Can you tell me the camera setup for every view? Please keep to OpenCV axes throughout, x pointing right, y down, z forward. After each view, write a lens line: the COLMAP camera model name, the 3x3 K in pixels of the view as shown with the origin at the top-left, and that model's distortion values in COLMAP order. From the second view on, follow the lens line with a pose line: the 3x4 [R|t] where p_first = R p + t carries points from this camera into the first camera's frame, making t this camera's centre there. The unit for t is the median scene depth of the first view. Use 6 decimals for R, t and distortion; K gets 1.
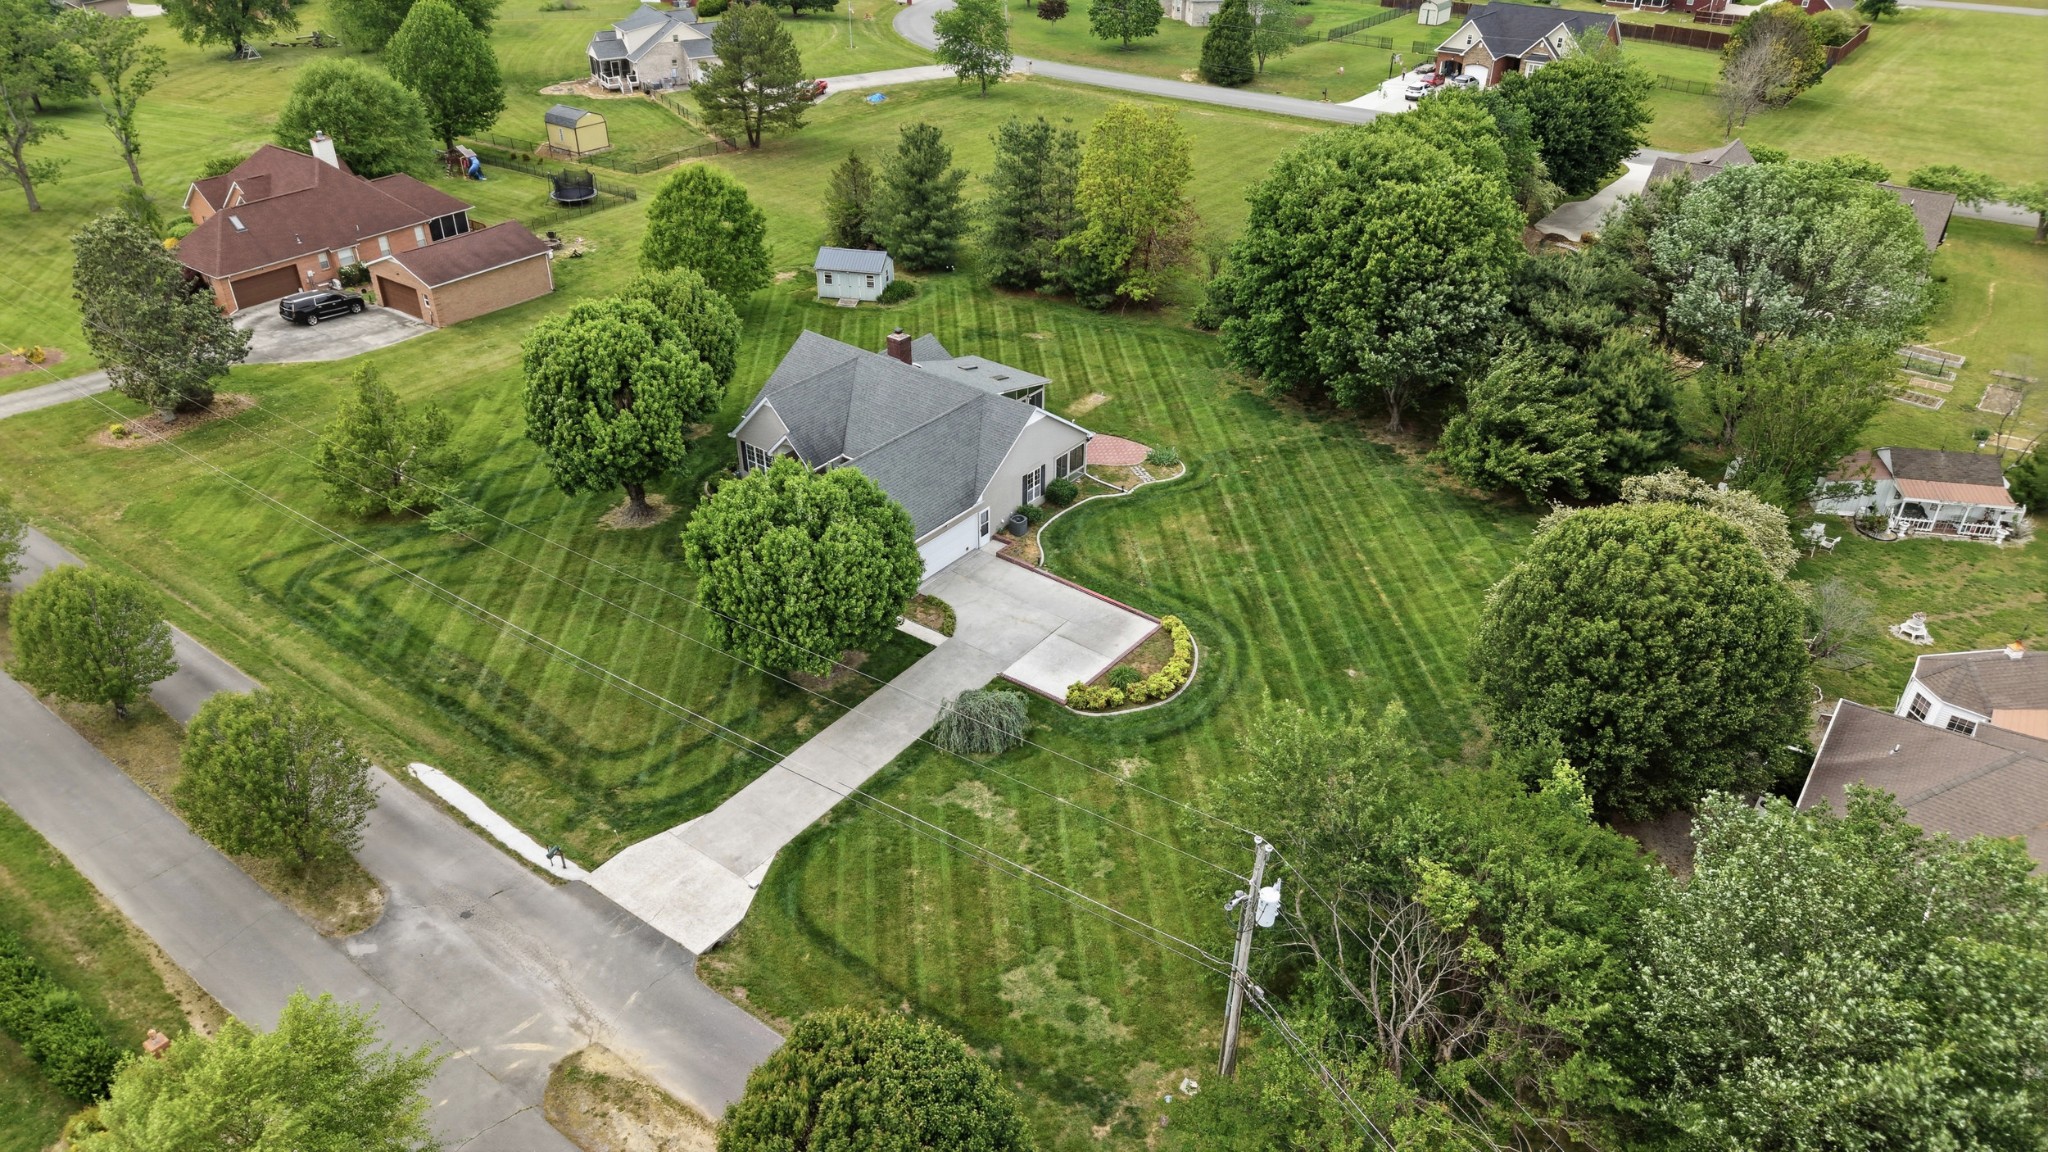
lens RADIAL K [[1366.7, 0, 1012.4], [0, 1366.7, 596.1], [0, 0, 1]] dist [0.043783, -0.053133]
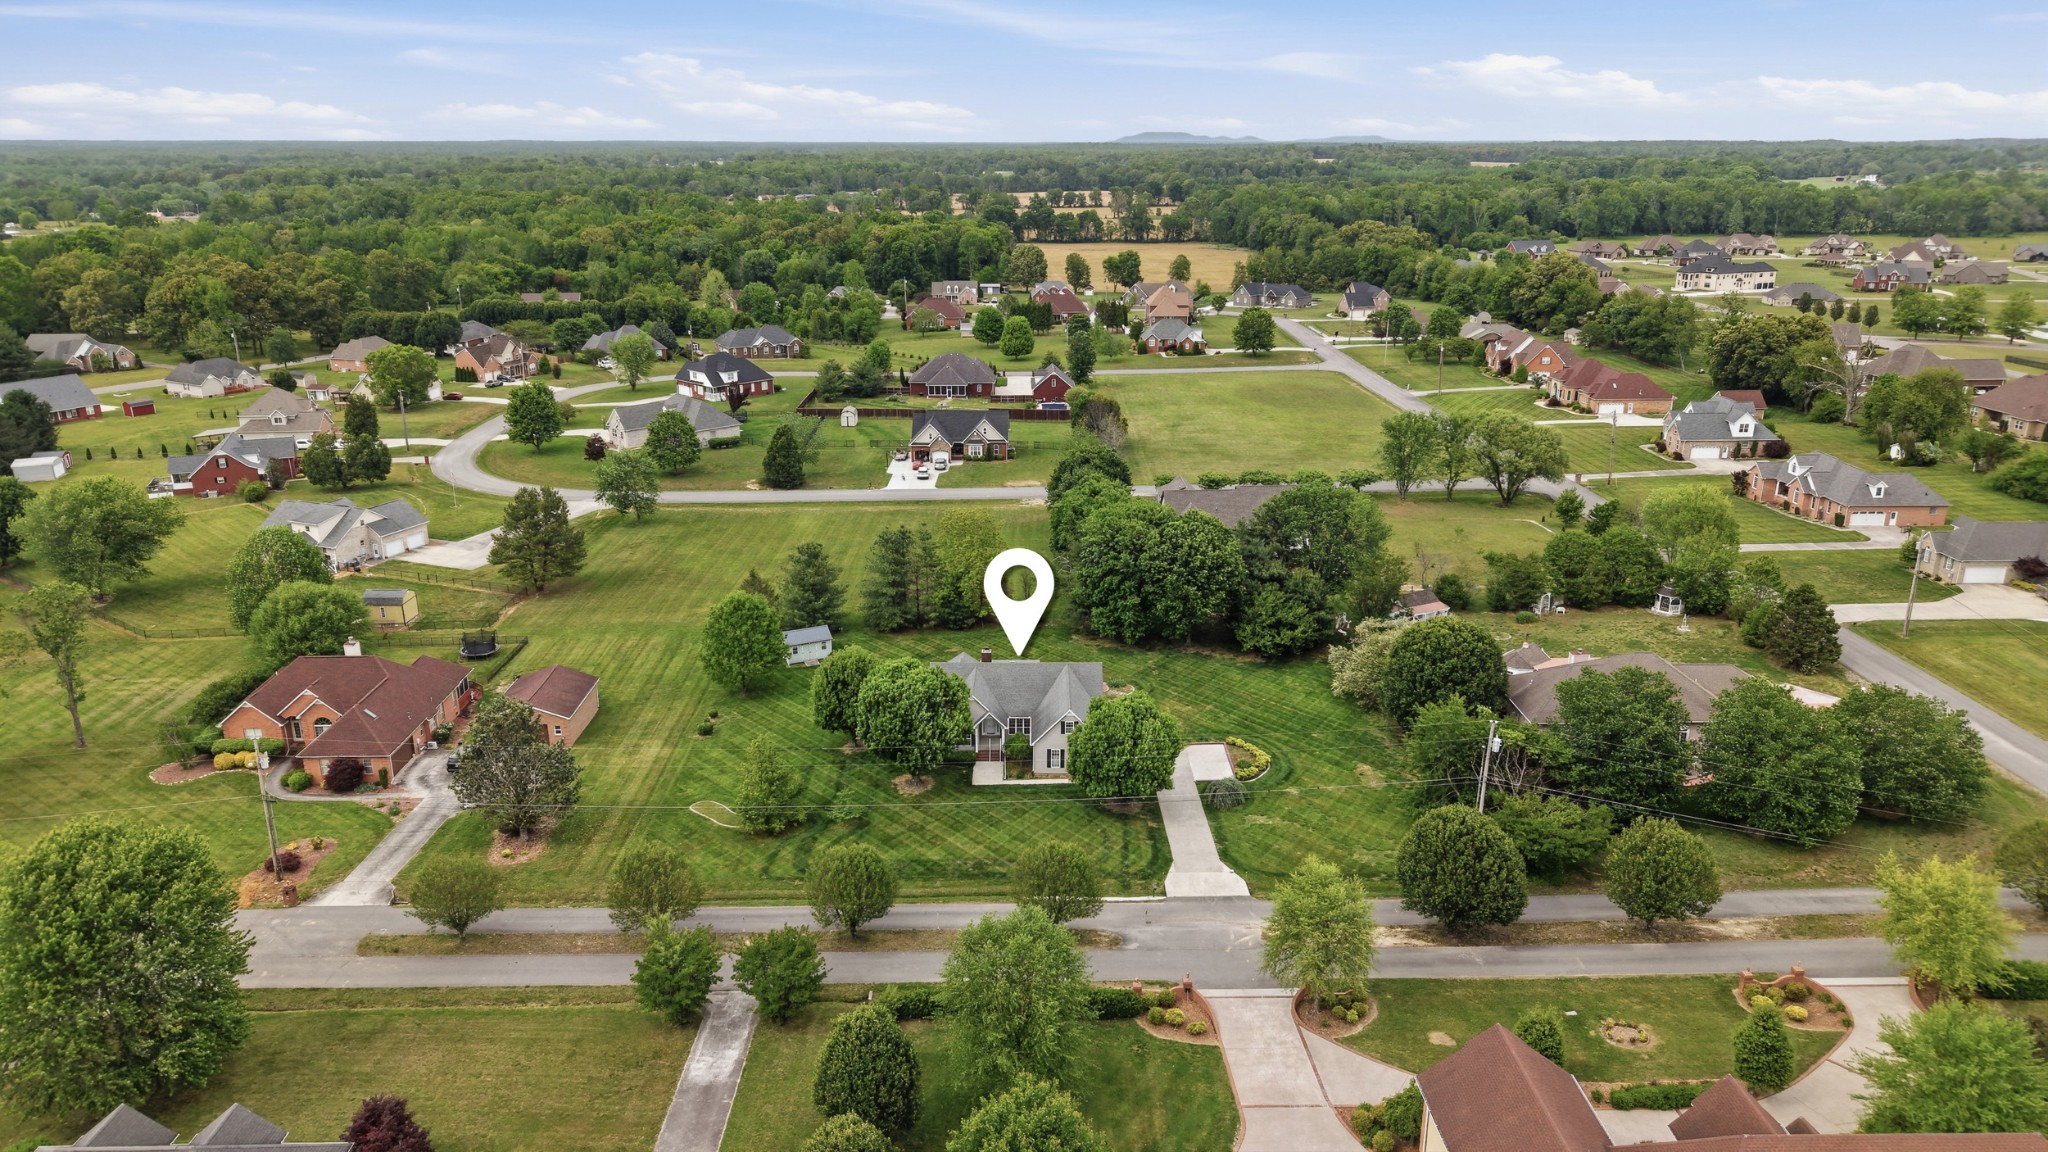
lens RADIAL K [[1366.7, 0, 1018.6], [0, 1366.7, 611.4], [0, 0, 1]] dist [0.043783, -0.053133]
pose [[0.797943, -0.204282, 0.567059, -0.843975], [0.331068, 0.934729, -0.129131, -0.000851], [-0.503667, 0.290775, 0.813492, -0.367726]]
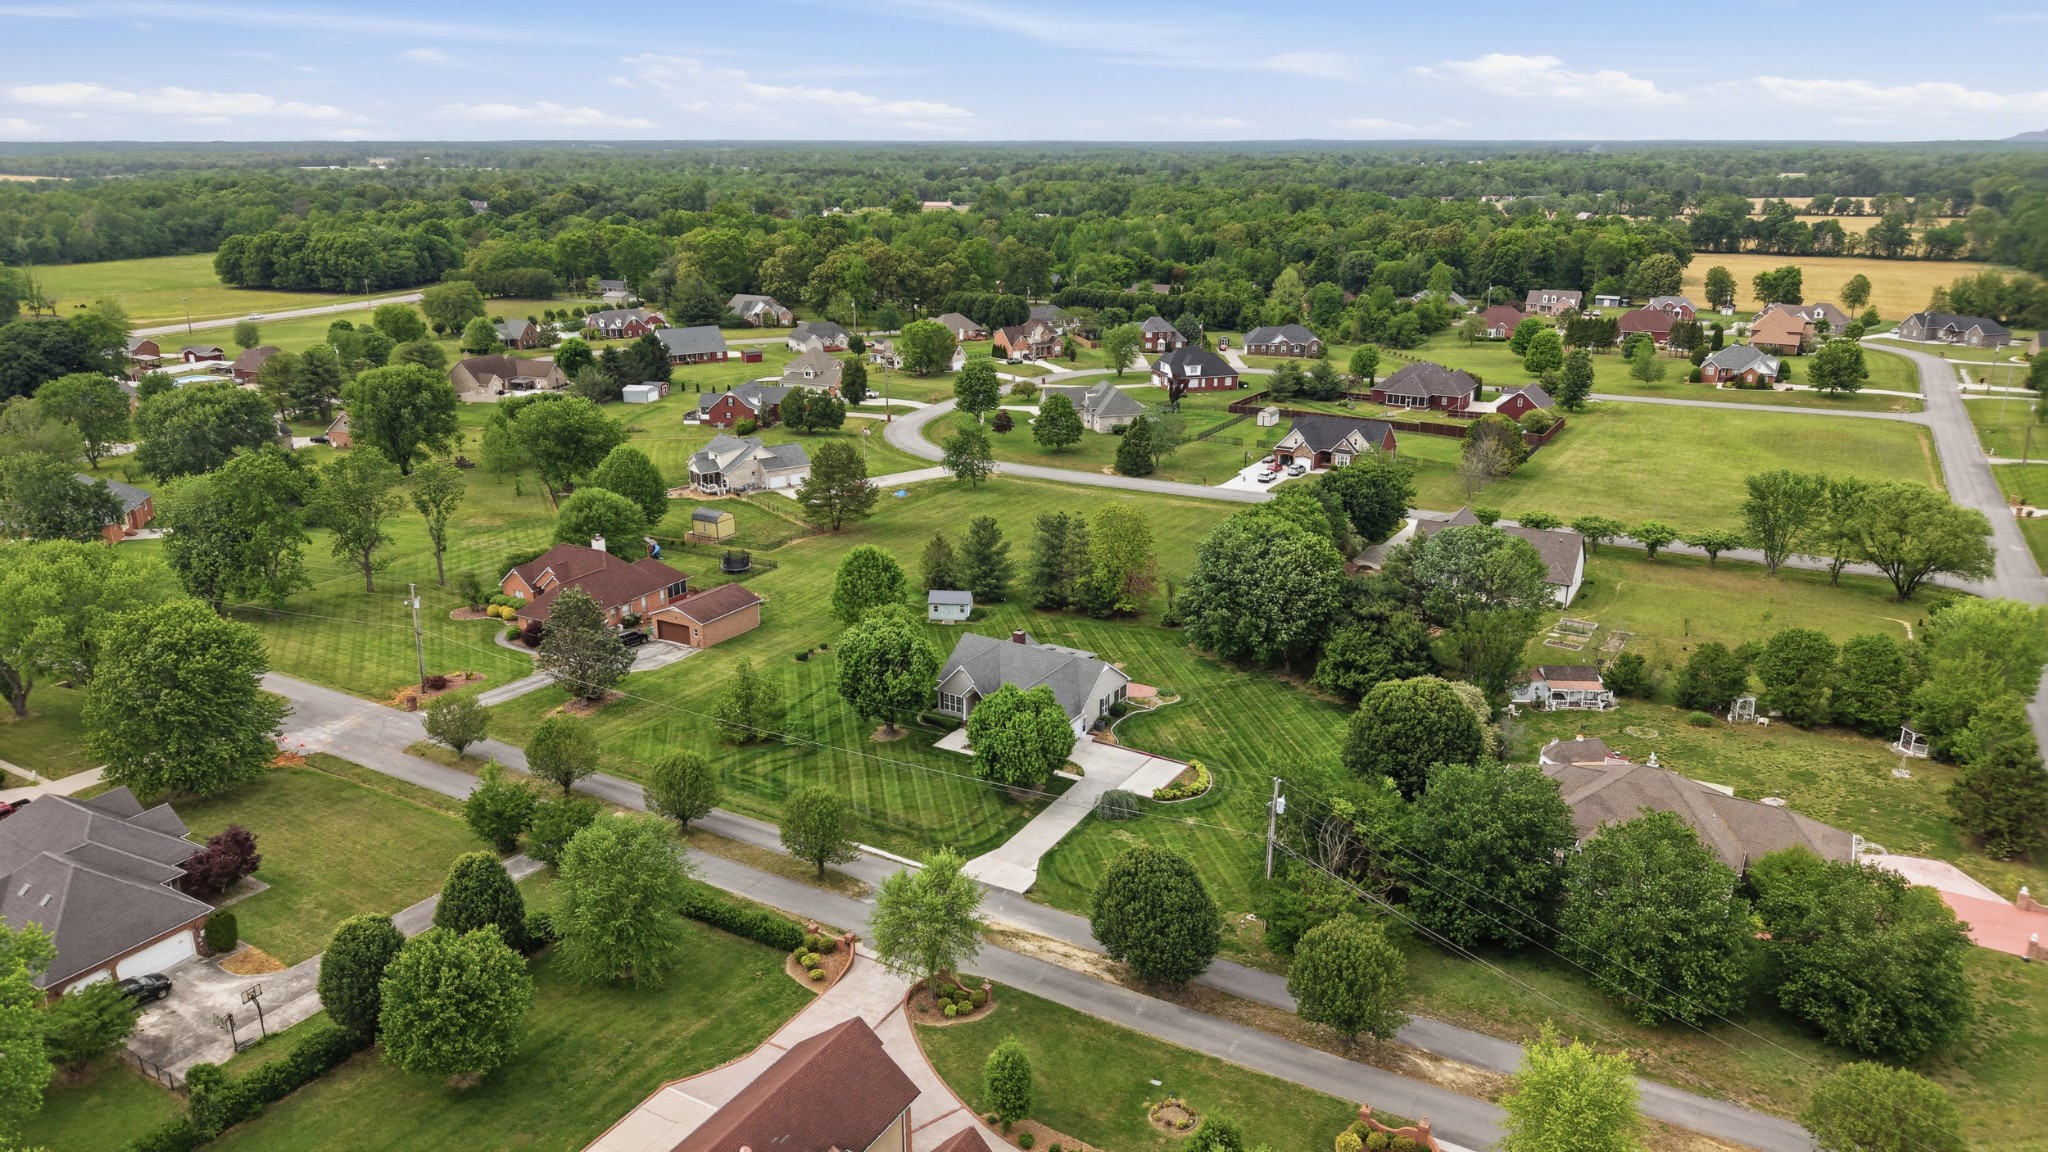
lens RADIAL K [[1366.7, 0, 1003.3], [0, 1366.7, 592.7], [0, 0, 1]] dist [0.043783, -0.053133]
pose [[0.994714, -0.041496, 0.093928, -0.224960], [0.063440, 0.967607, -0.244362, 0.166594], [-0.080746, 0.249029, 0.965124, -0.634474]]
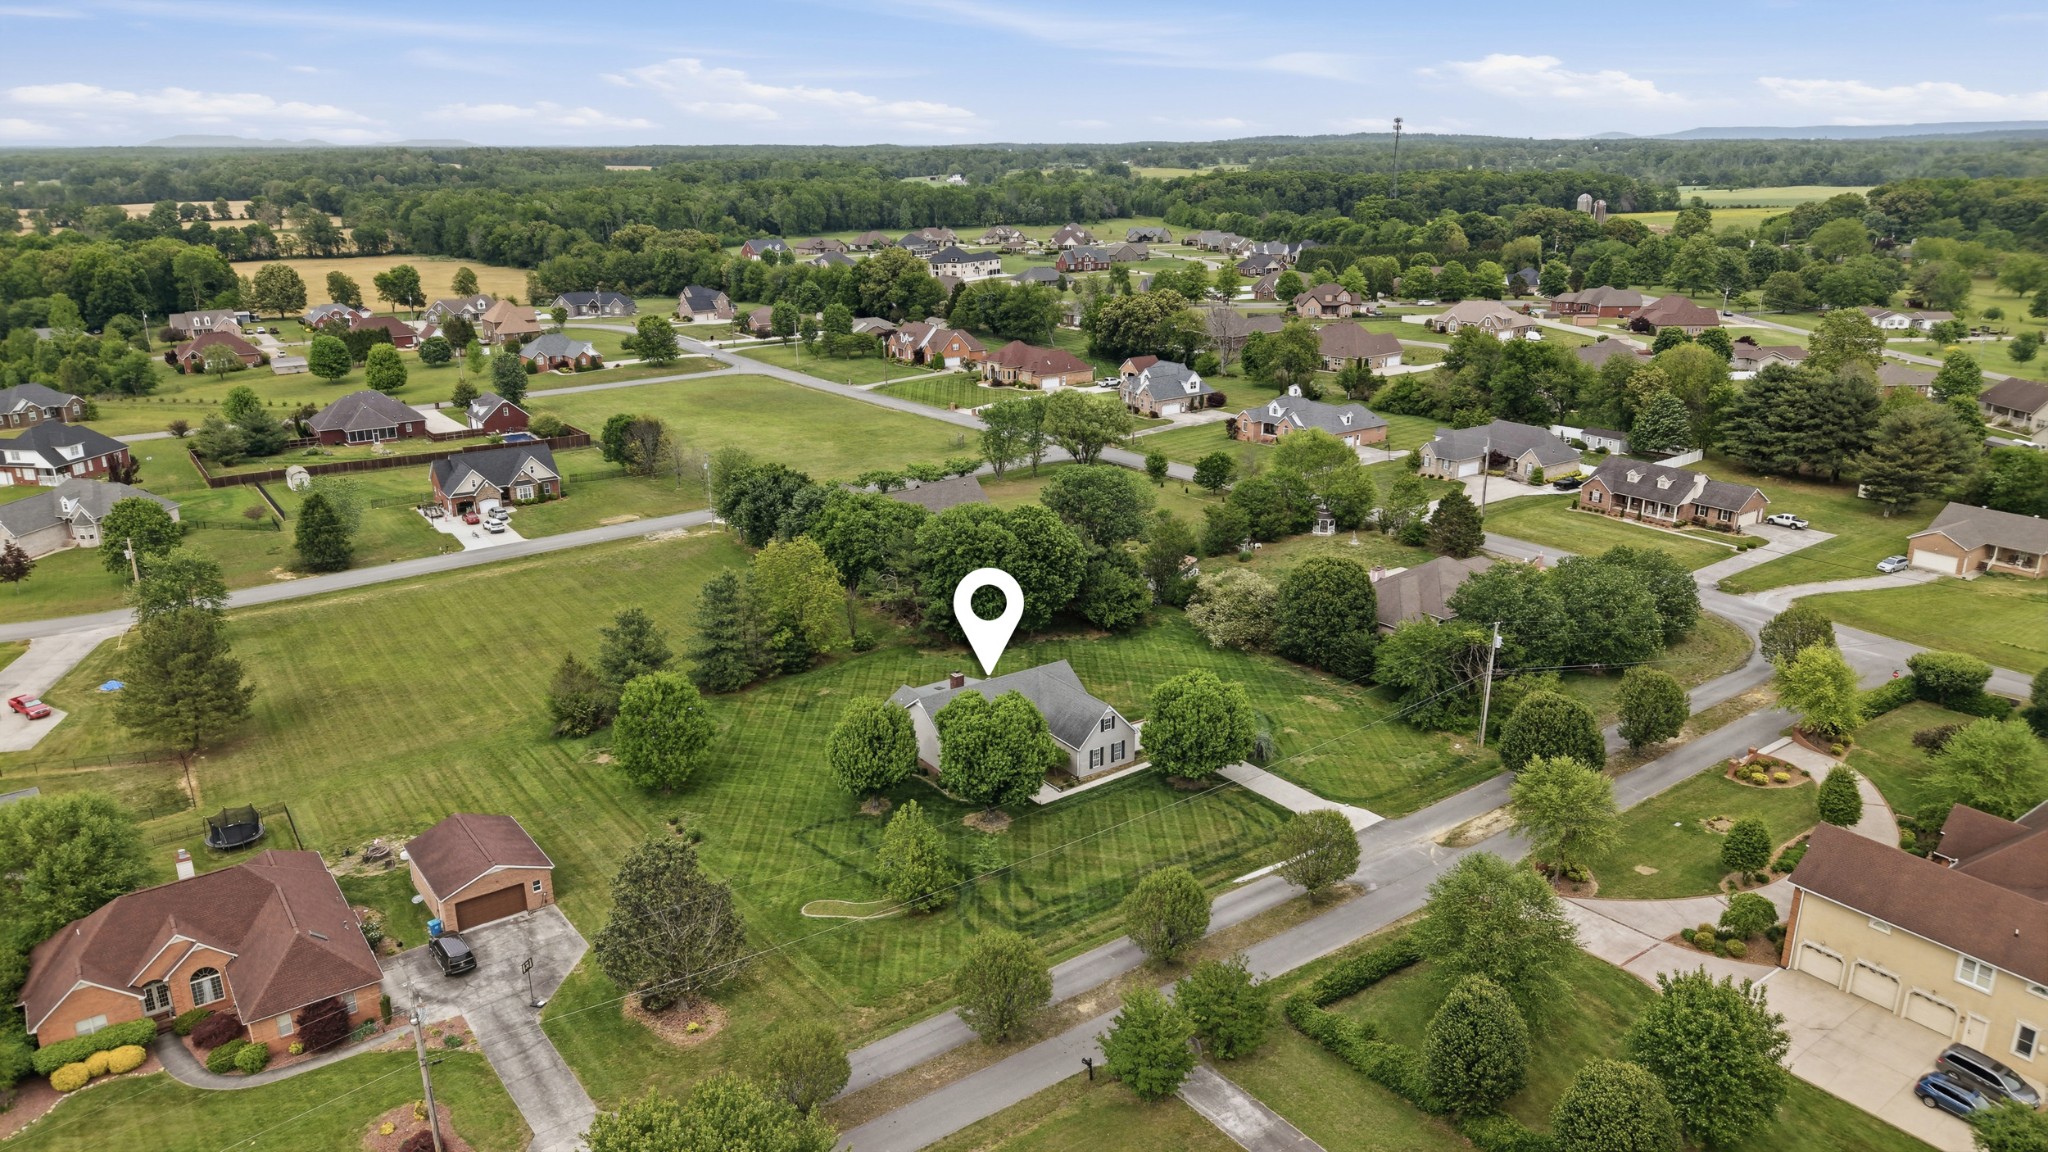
lens RADIAL K [[1366.7, 0, 1024.1], [0, 1366.7, 592.9], [0, 0, 1]] dist [0.043783, -0.053133]
pose [[0.301247, -0.305985, 0.903119, -1.264011], [0.517725, 0.847842, 0.114563, -0.348422], [-0.800756, 0.433056, 0.413826, 0.161750]]
